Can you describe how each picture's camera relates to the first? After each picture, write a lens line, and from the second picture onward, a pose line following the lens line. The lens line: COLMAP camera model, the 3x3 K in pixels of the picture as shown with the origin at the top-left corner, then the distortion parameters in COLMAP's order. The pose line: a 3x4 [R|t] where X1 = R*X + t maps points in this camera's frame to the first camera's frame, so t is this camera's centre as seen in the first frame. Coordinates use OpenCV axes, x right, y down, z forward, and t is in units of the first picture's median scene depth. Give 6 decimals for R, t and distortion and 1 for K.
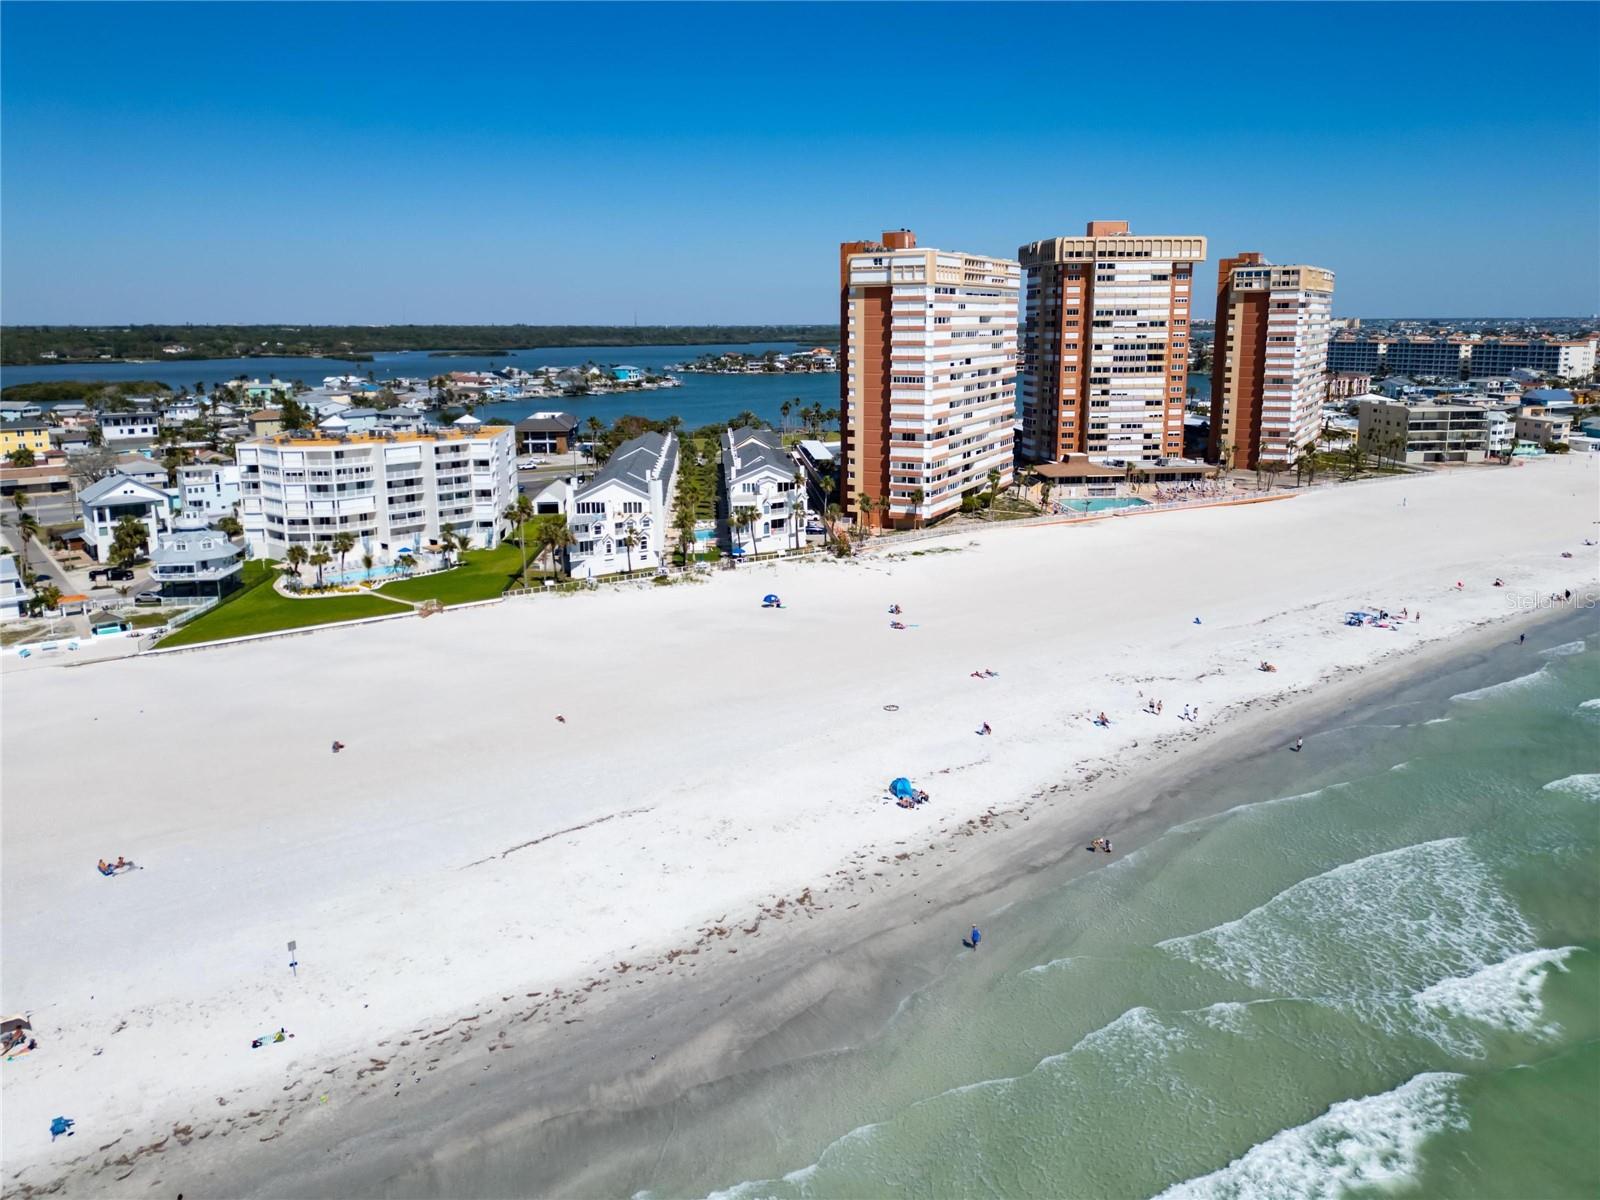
lens RADIAL K [[1145.3, 0, 825.5], [0, 1145.3, 556.5], [0, 0, 1]] dist [0.179709, -0.410381]
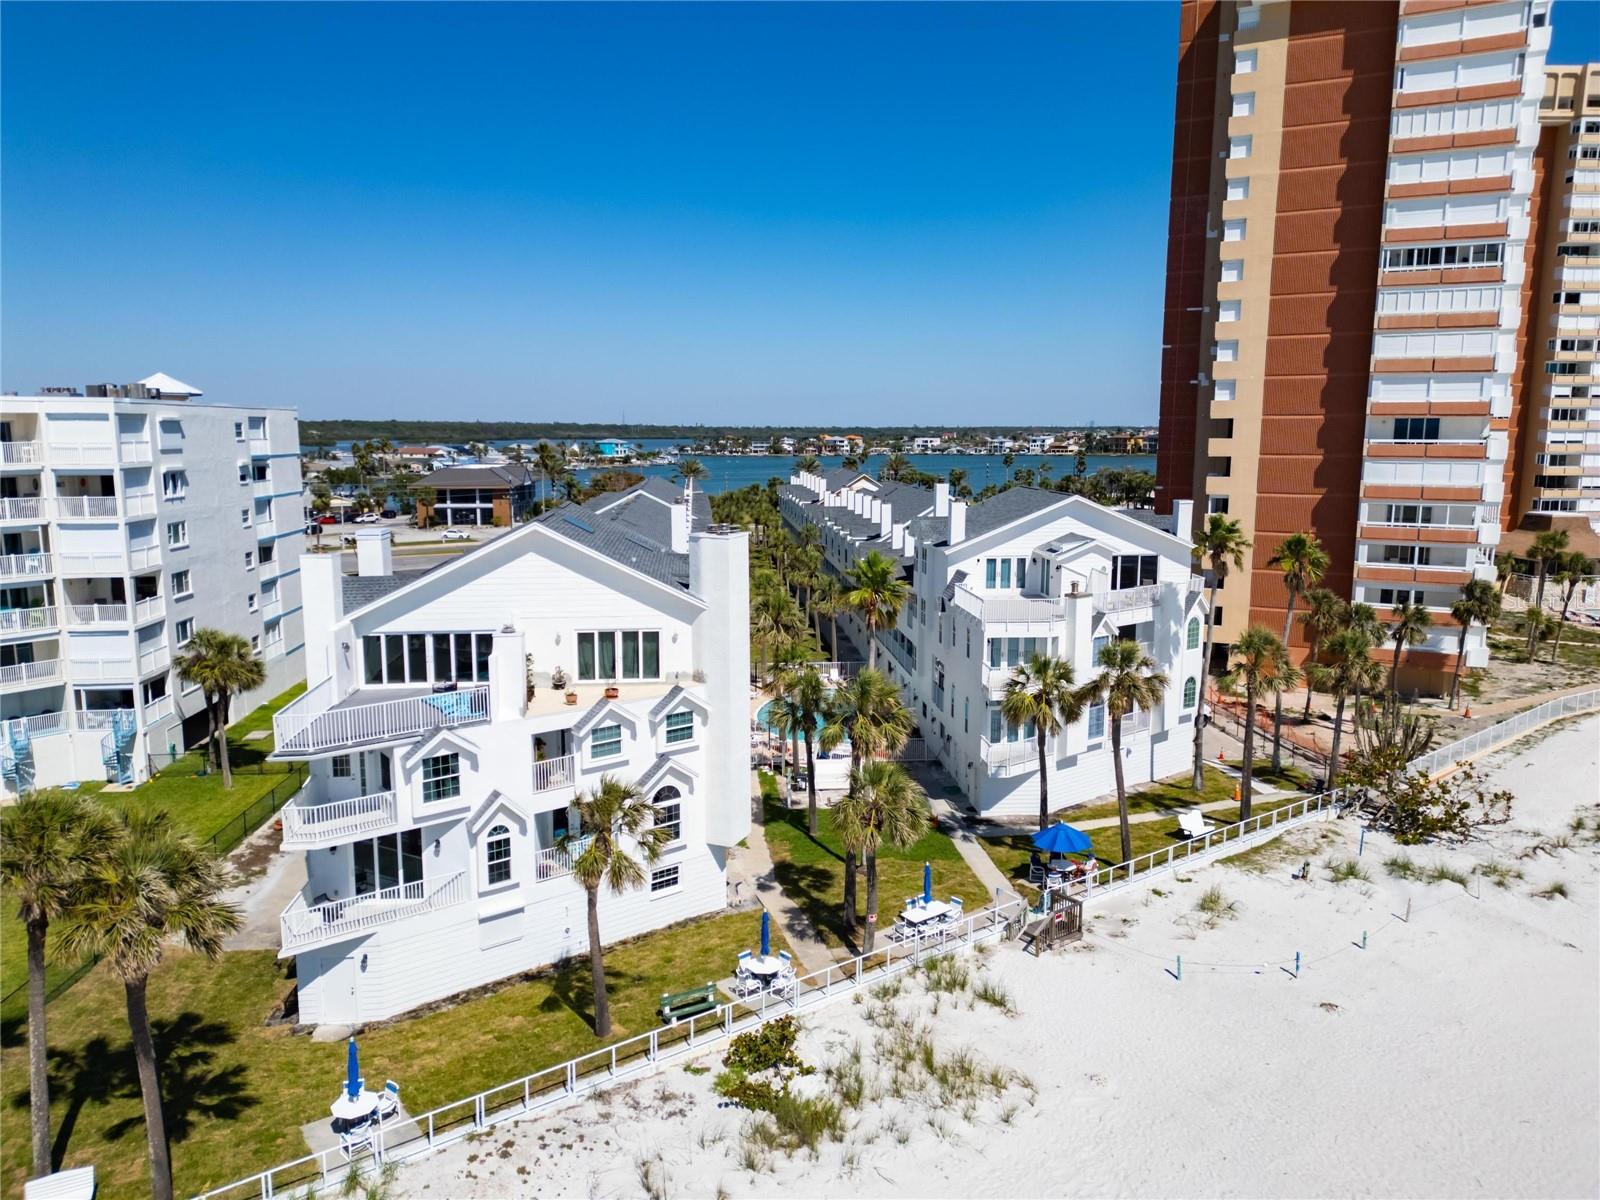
lens RADIAL K [[1097.6, 0, 799.6], [0, 1097.6, 633.8], [0, 0, 1]] dist [0.053725, -0.072212]
pose [[0.999990, 0.003574, -0.002514, -0.090824], [-0.003620, 0.999827, -0.018234, -0.029459], [0.002449, 0.018243, 0.999831, 0.541697]]
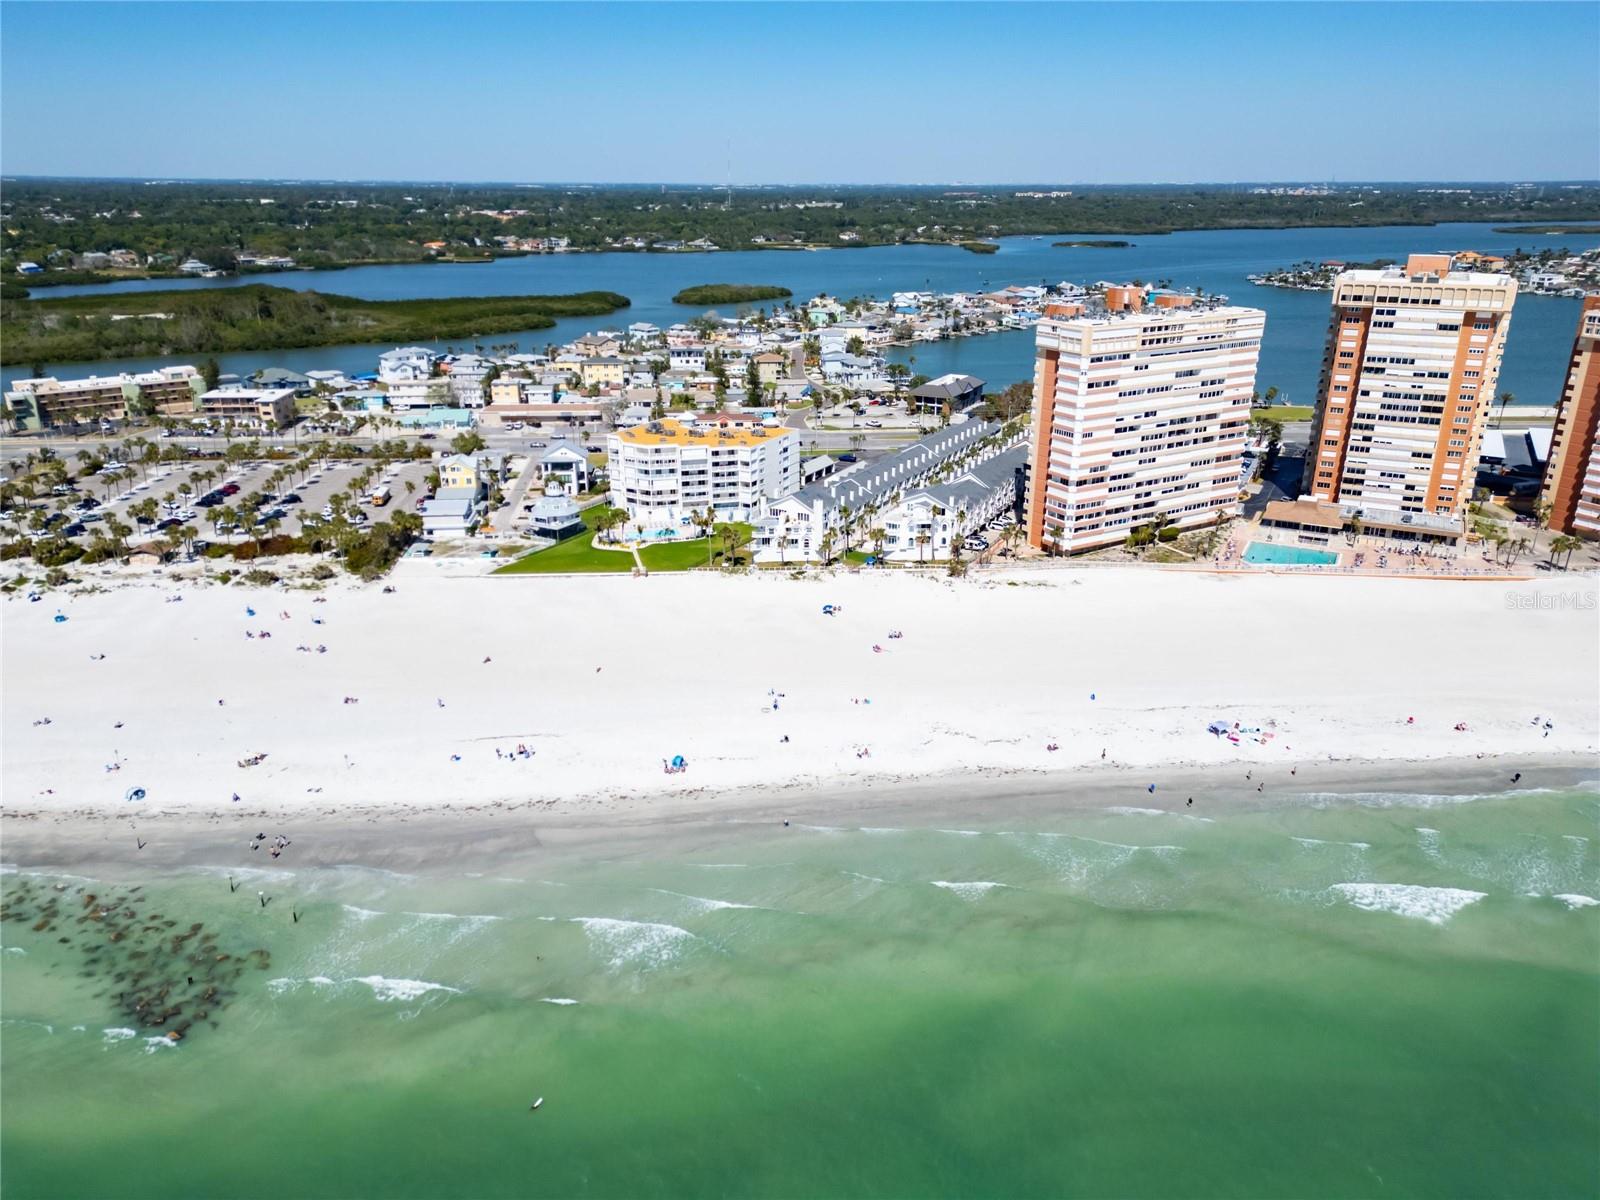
lens RADIAL K [[1097.6, 0, 799.6], [0, 1097.6, 633.8], [0, 0, 1]] dist [0.053725, -0.072212]
pose [[0.817853, 0.220978, -0.531306, 0.394513], [-0.113199, 0.967066, 0.227968, -0.144373], [0.564183, -0.126301, 0.815932, -0.079086]]
